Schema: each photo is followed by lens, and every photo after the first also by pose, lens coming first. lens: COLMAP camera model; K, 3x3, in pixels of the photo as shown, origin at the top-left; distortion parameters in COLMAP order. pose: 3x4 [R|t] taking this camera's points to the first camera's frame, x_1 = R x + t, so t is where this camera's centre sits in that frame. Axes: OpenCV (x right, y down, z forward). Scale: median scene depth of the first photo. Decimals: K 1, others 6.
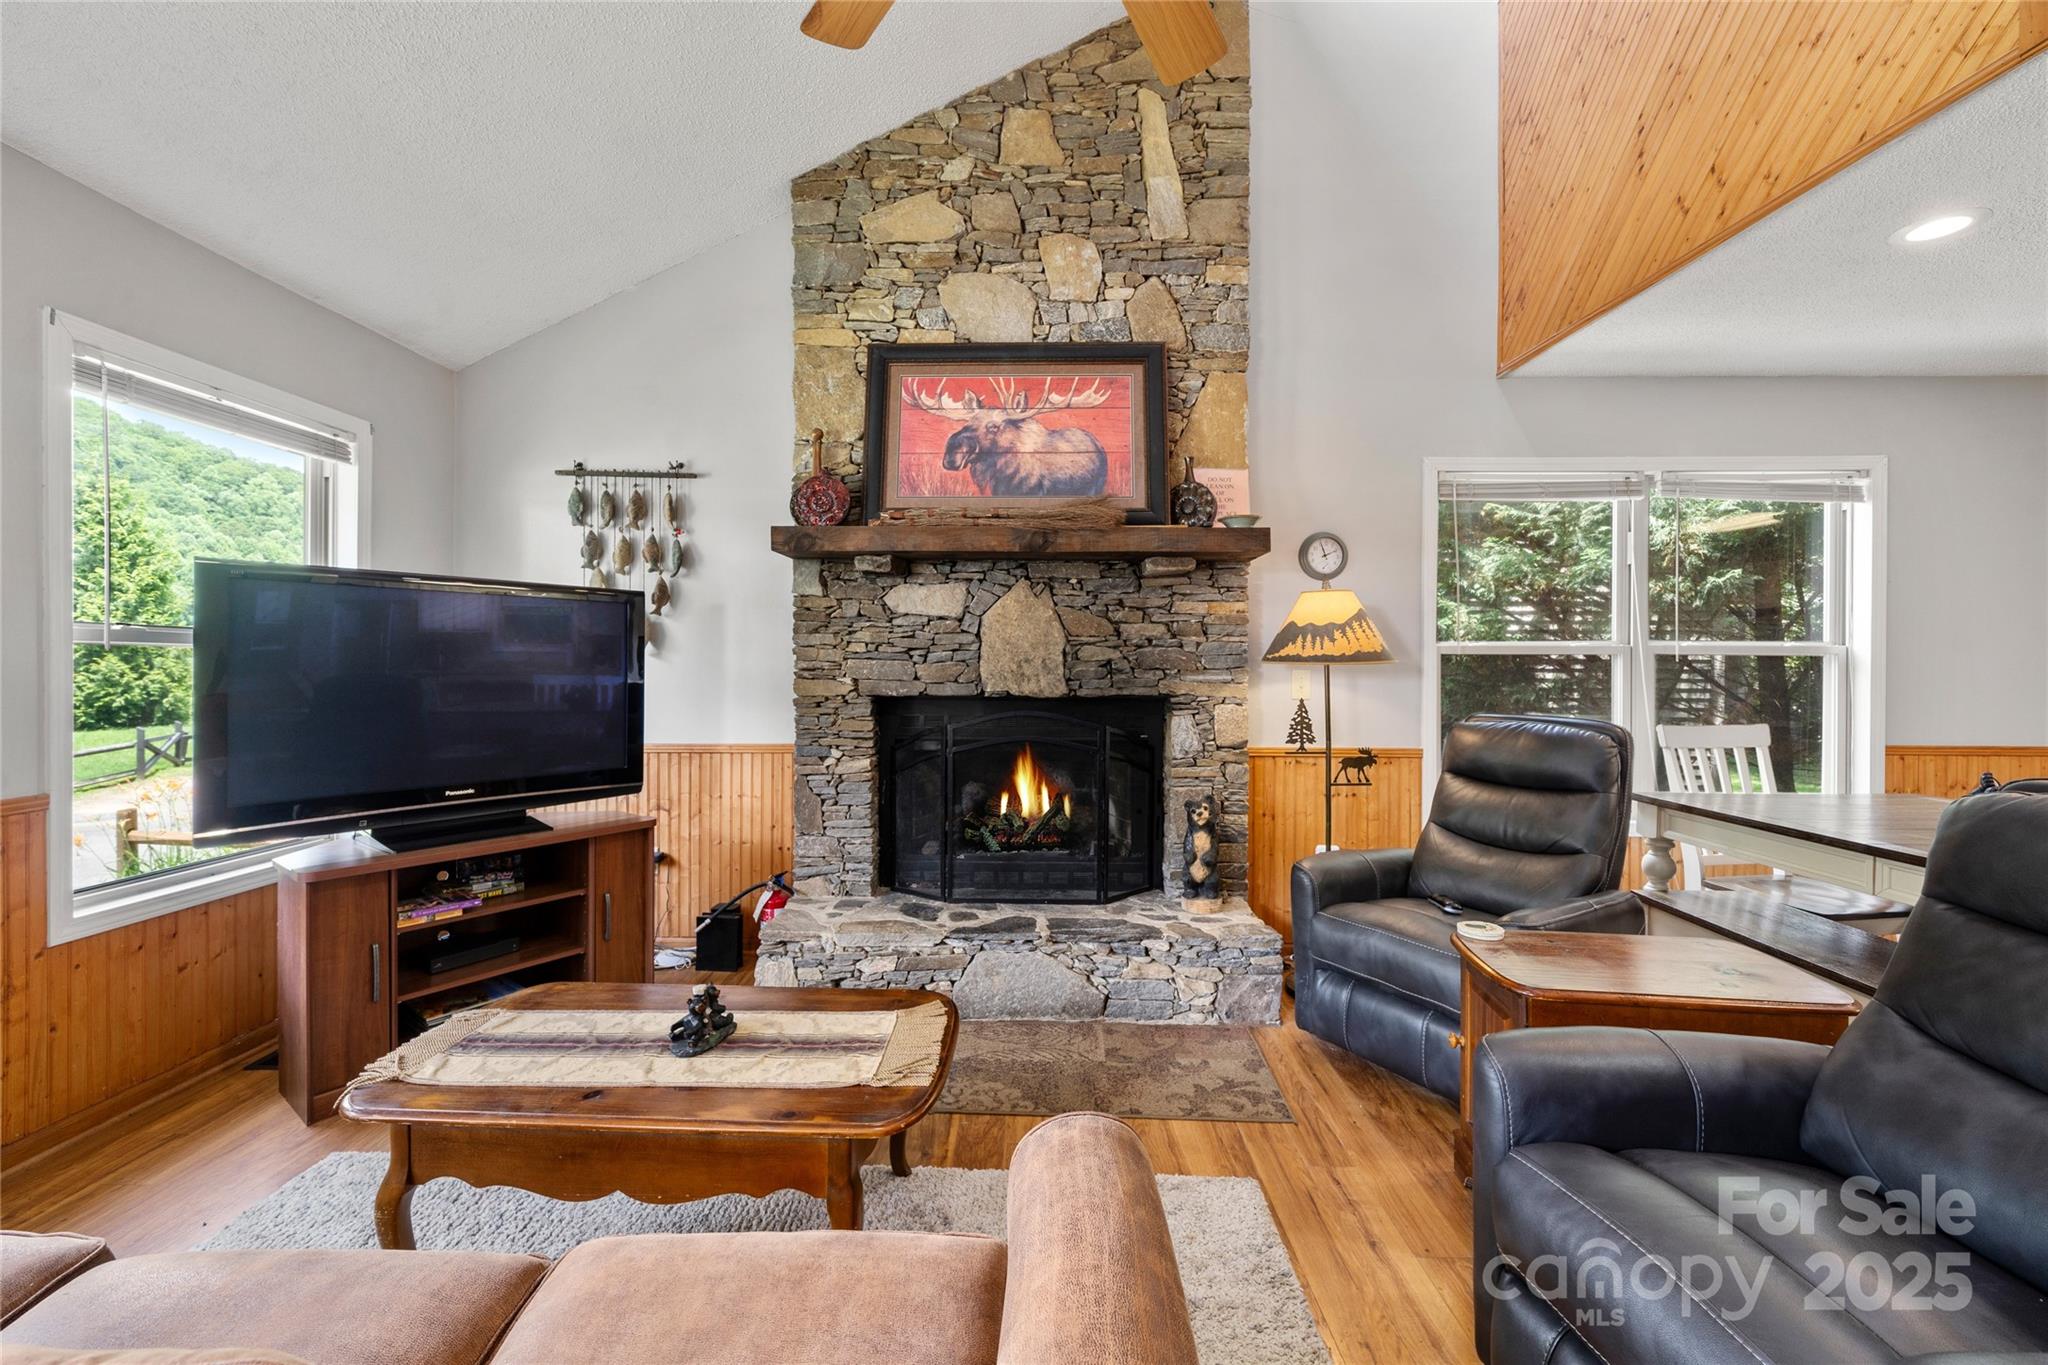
lens RADIAL K [[820.9, 0, 1019.9], [0, 820.9, 669.5], [0, 0, 1]] dist [-0.001755, -0.000186]
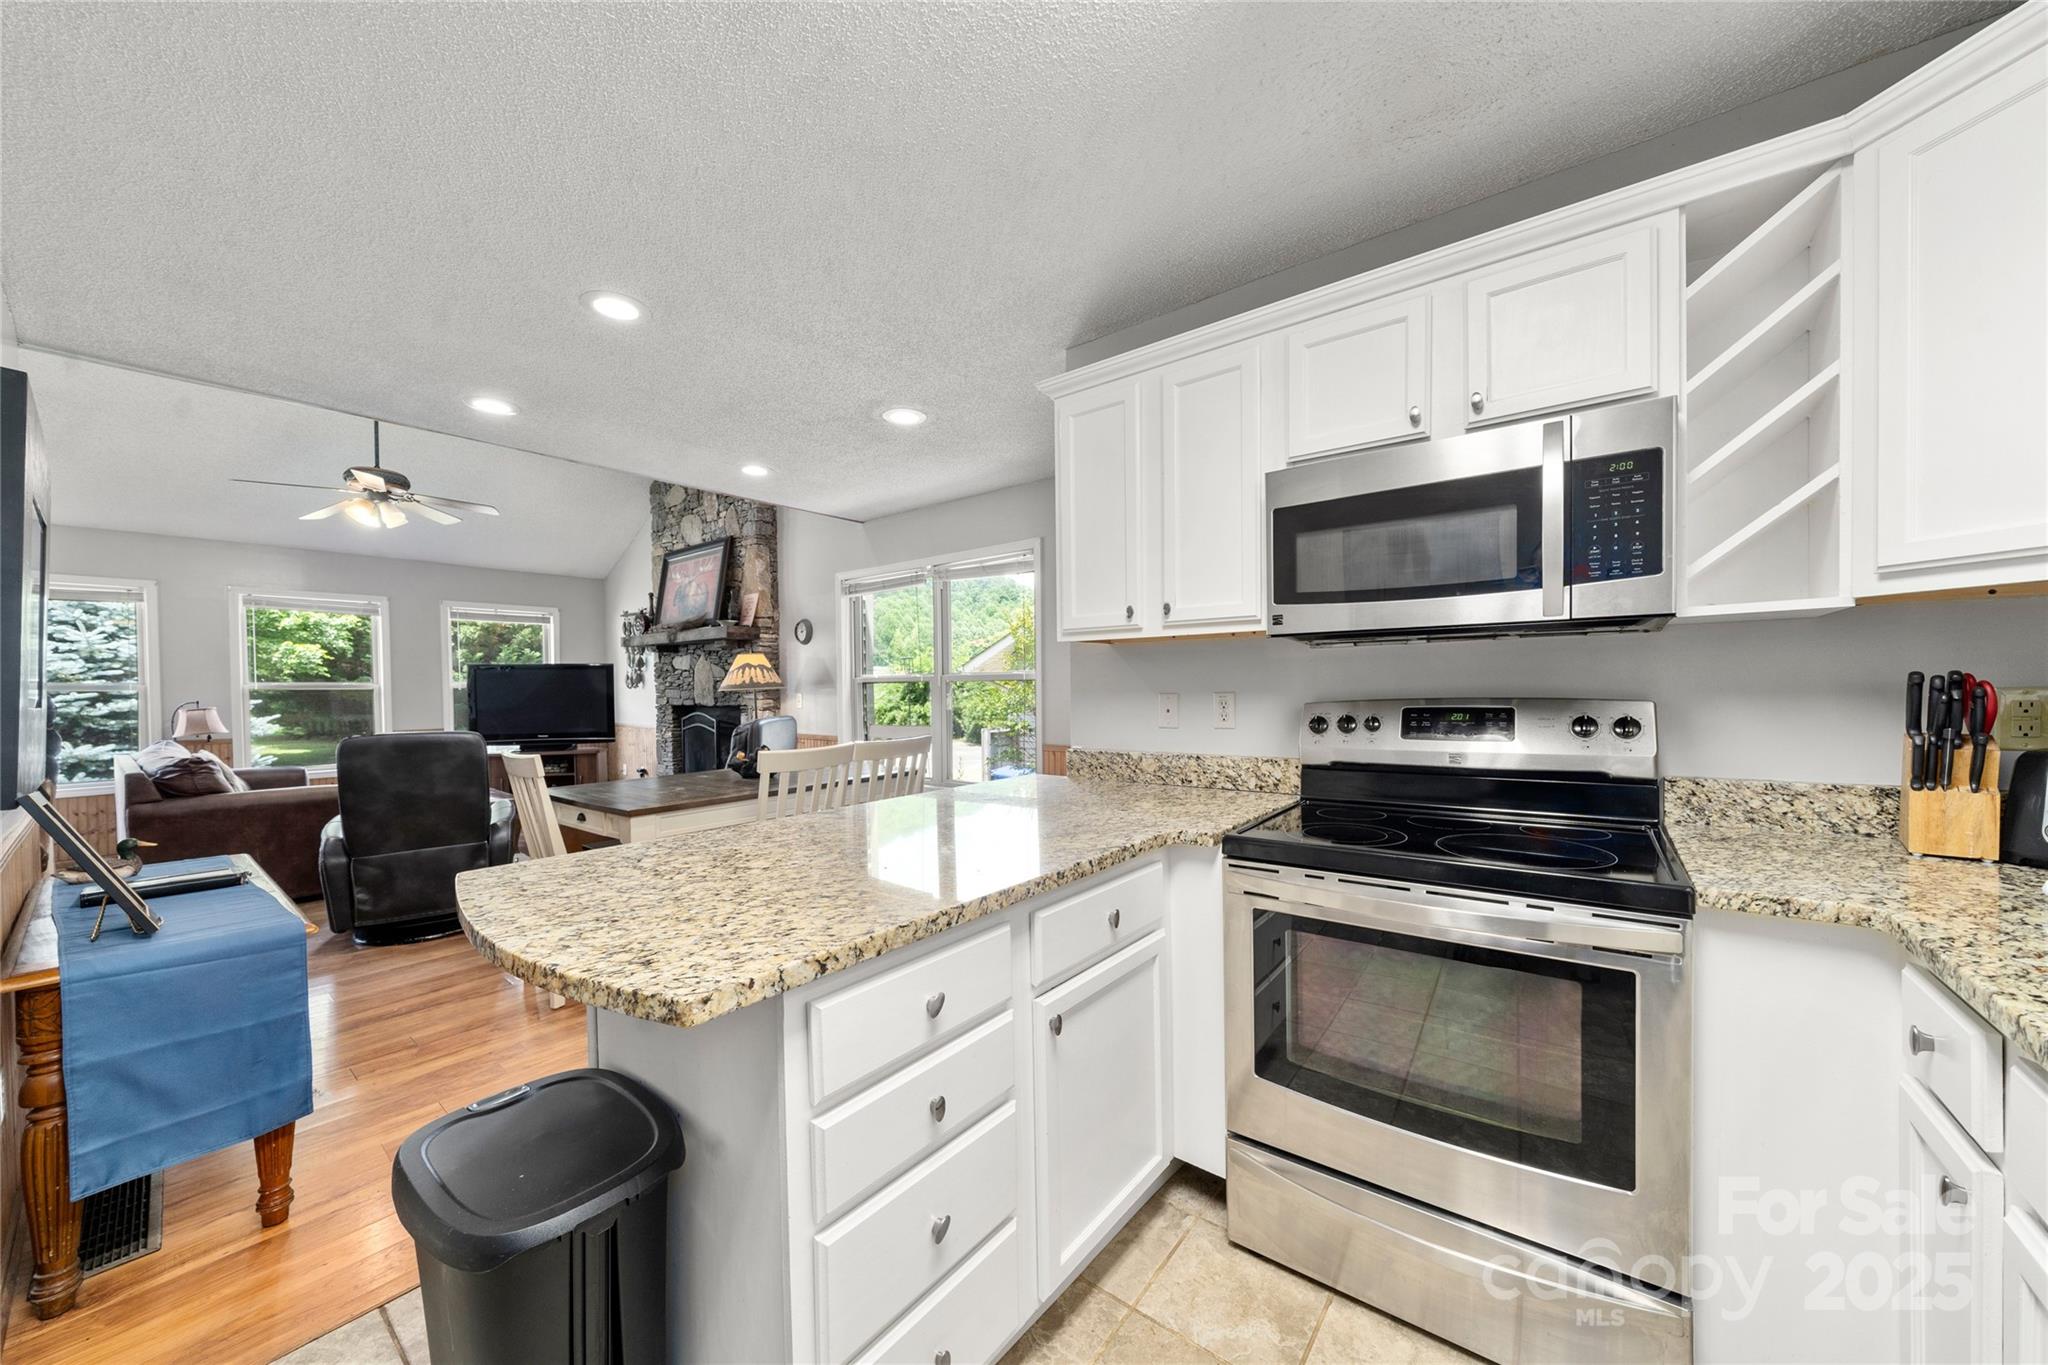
lens RADIAL K [[714.4, 0, 1024.9], [0, 714.4, 701.1], [0, 0, 1]] dist [-0.005593, -0.000391]
pose [[0.794069, 0.002492, -0.607823, 1.849312], [0.009290, 0.999825, 0.016236, -0.001606], [0.607757, -0.018539, 0.793907, 0.008676]]
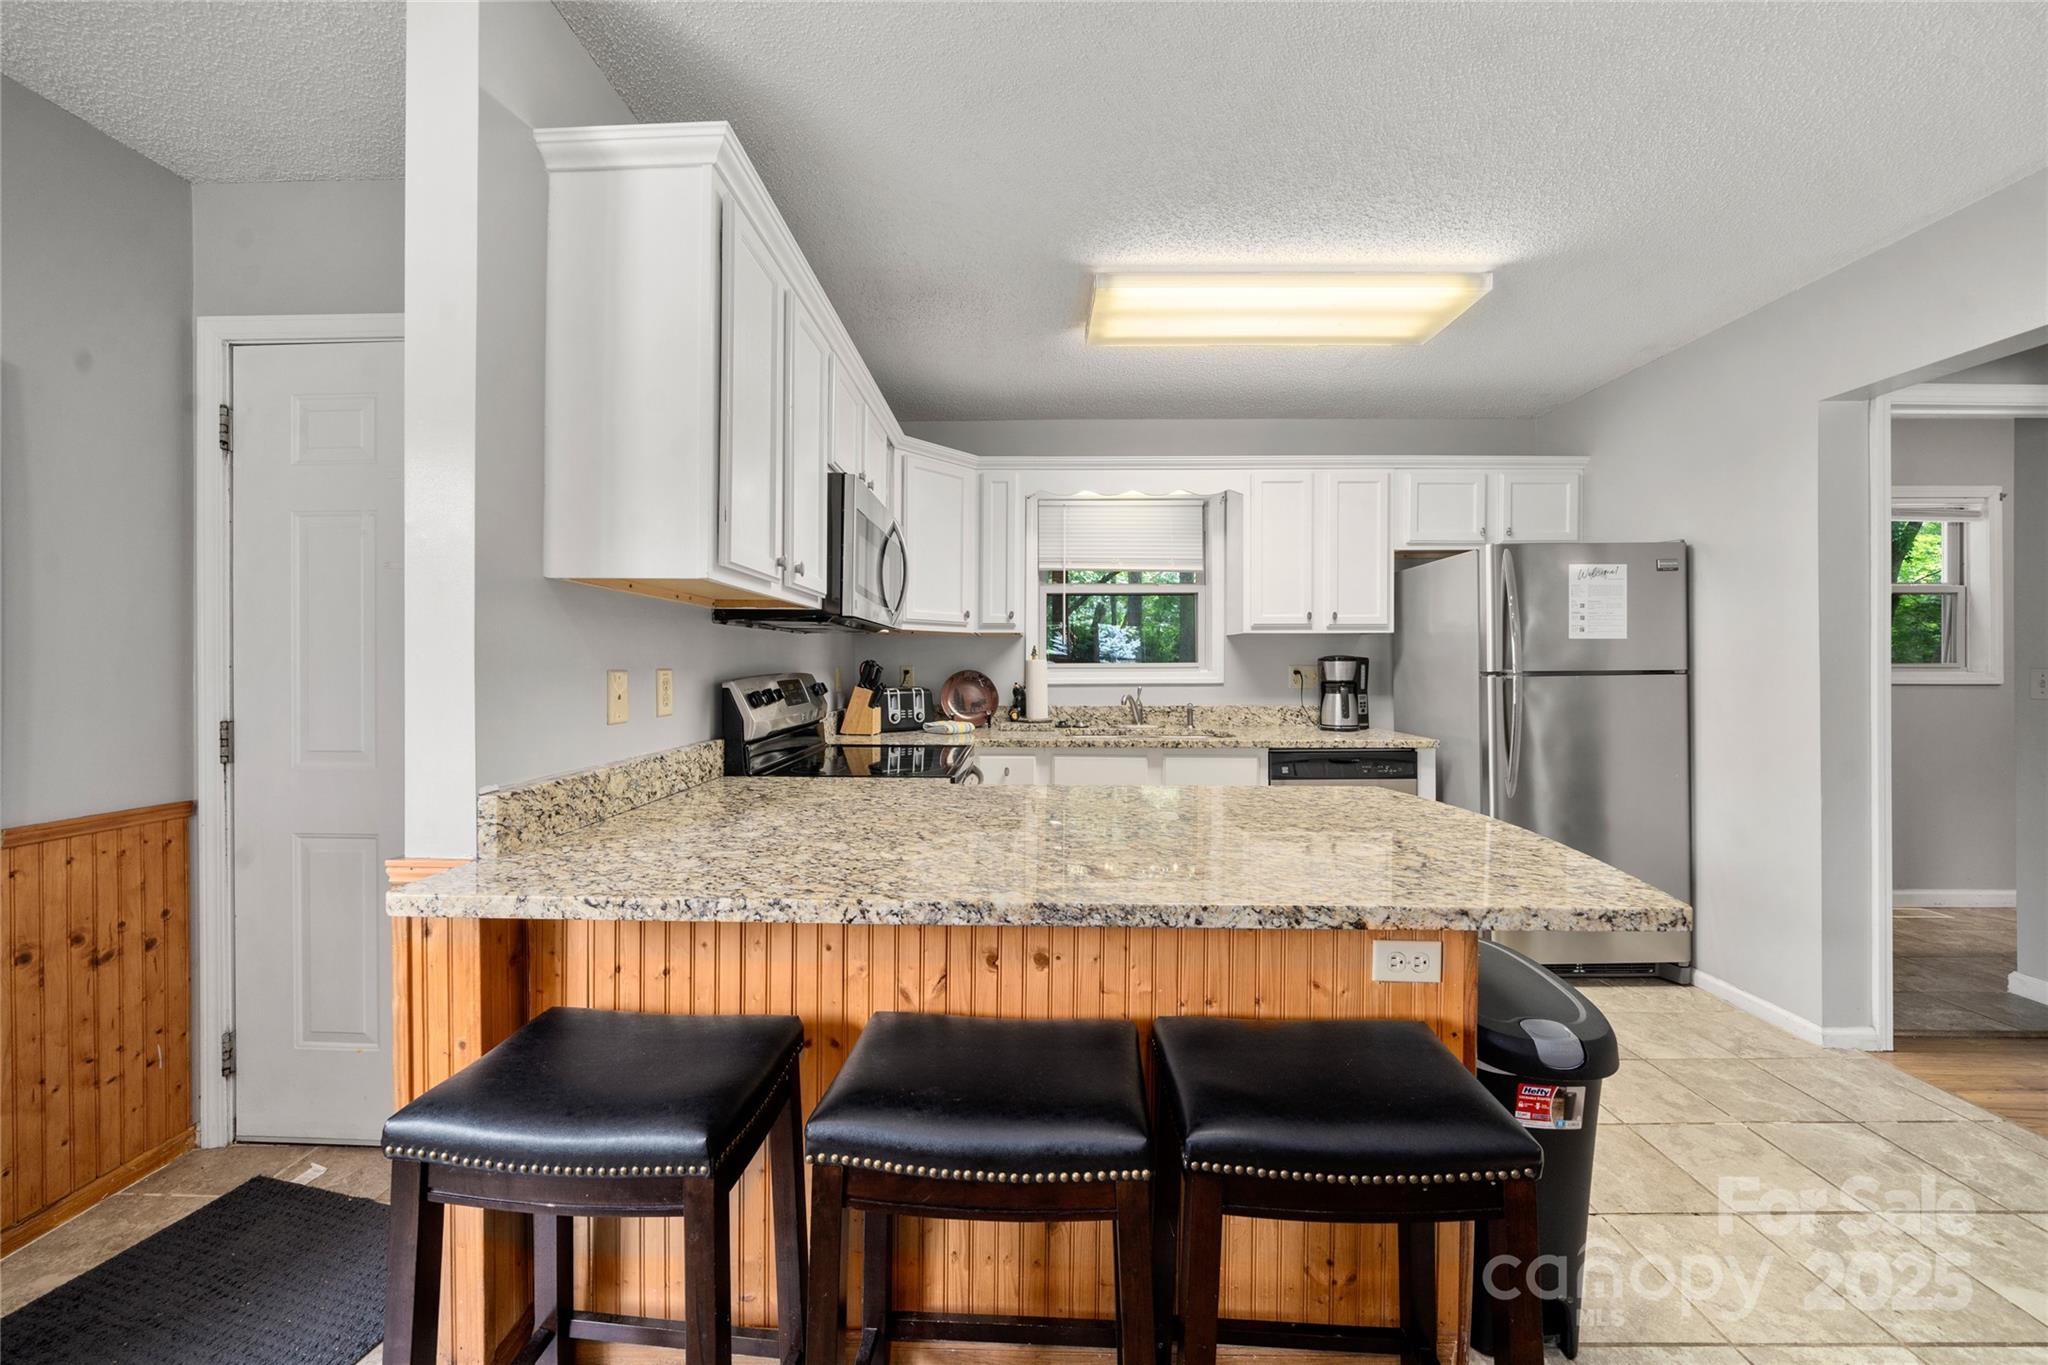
lens RADIAL K [[714.4, 0, 1026.3], [0, 714.4, 668.1], [0, 0, 1]] dist [-0.005593, -0.000391]
pose [[0.002020, -0.002693, 0.999994, 1.062439], [0.007543, 0.999968, 0.002678, 0.002654], [-0.999970, 0.007538, 0.002040, 0.395712]]
